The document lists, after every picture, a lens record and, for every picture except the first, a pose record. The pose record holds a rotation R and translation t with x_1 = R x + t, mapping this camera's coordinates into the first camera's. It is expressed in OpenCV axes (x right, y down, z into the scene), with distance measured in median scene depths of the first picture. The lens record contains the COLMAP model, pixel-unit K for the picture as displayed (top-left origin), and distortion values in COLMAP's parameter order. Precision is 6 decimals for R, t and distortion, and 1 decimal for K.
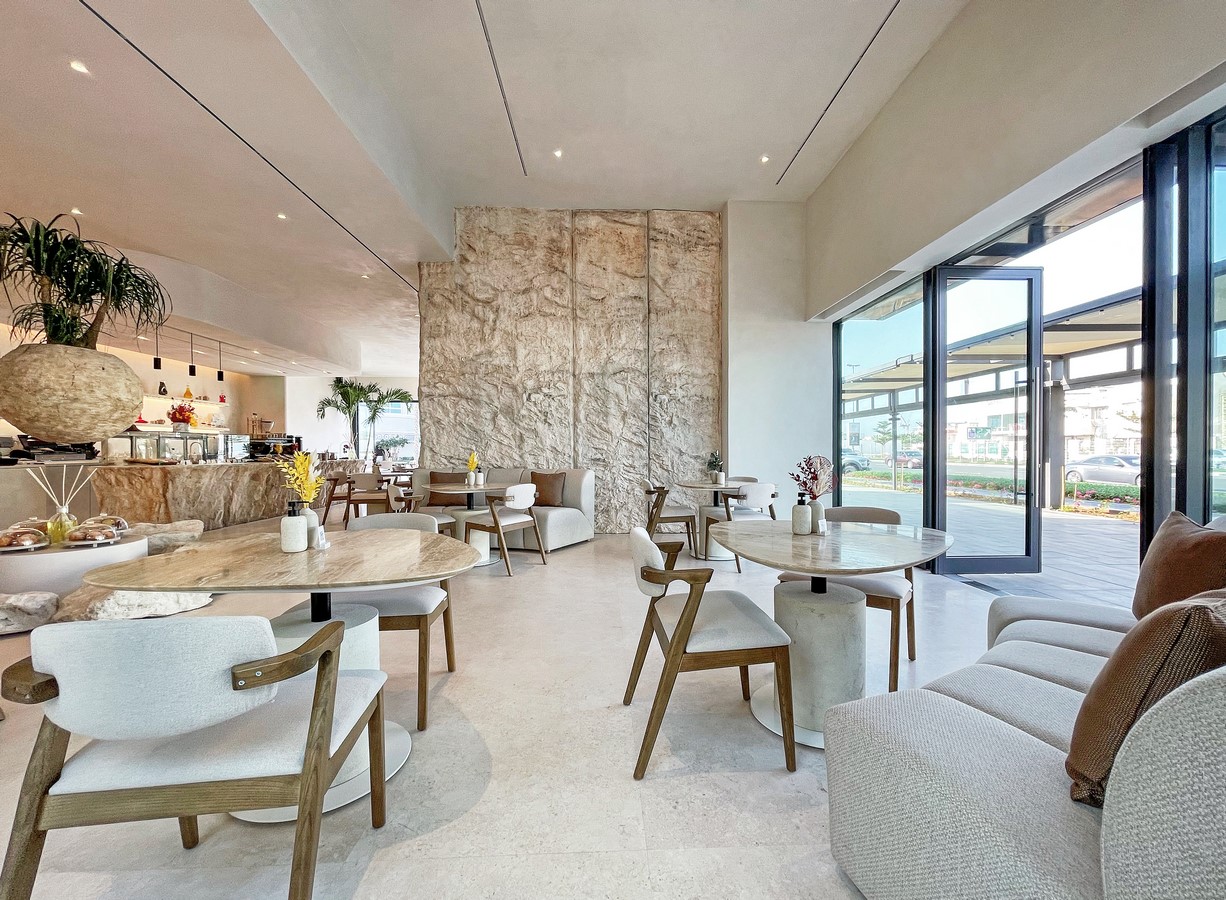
lens RADIAL K [[527.7, 0, 622.9], [0, 527.7, 458.1], [0, 0, 1]] dist [-0.003134, 0.000050]
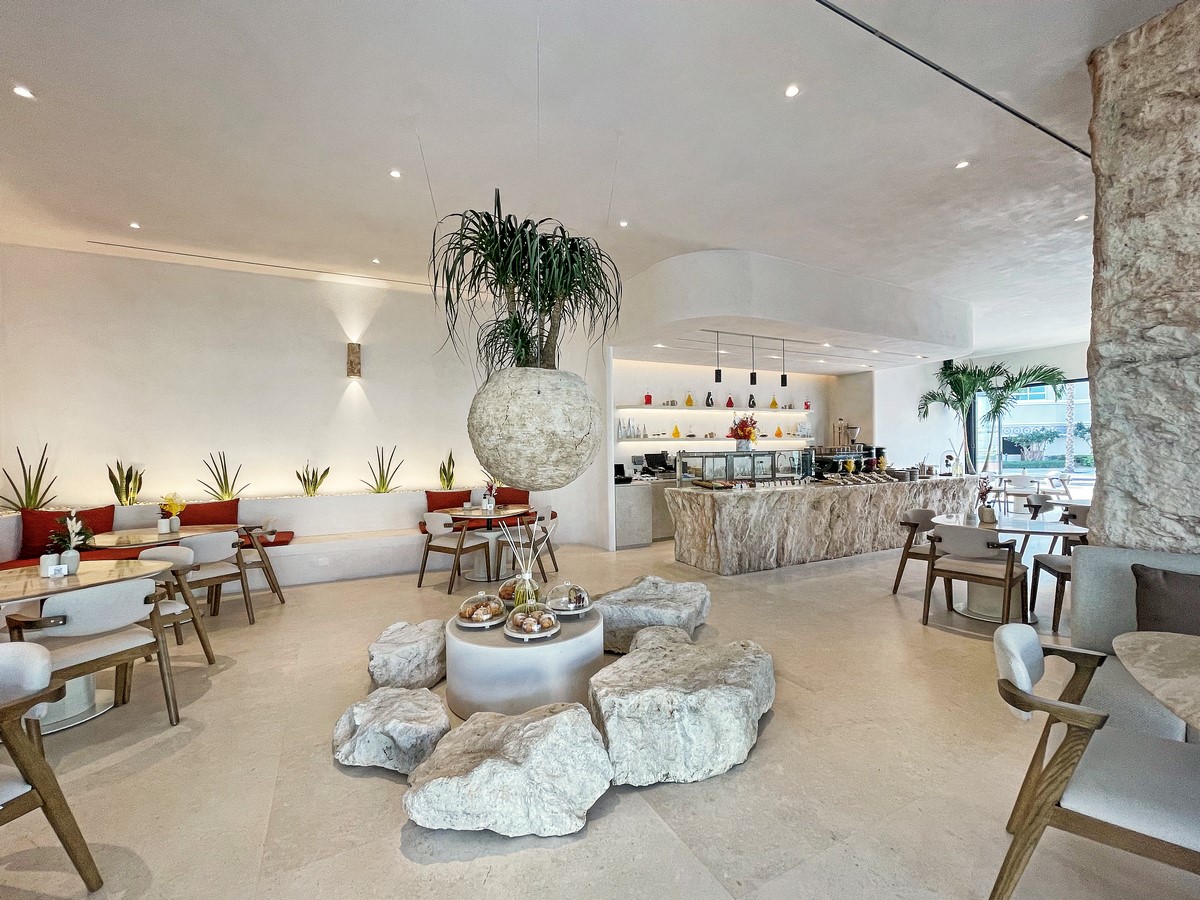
lens RADIAL K [[516.5, 0, 609.2], [0, 516.5, 463.0], [0, 0, 1]] dist [-0.003134, 0.000050]
pose [[0.453442, 0.013145, -0.891189, -0.164262], [0.008071, 0.999790, 0.018853, -0.044535], [0.891249, -0.015741, 0.453240, 0.398140]]
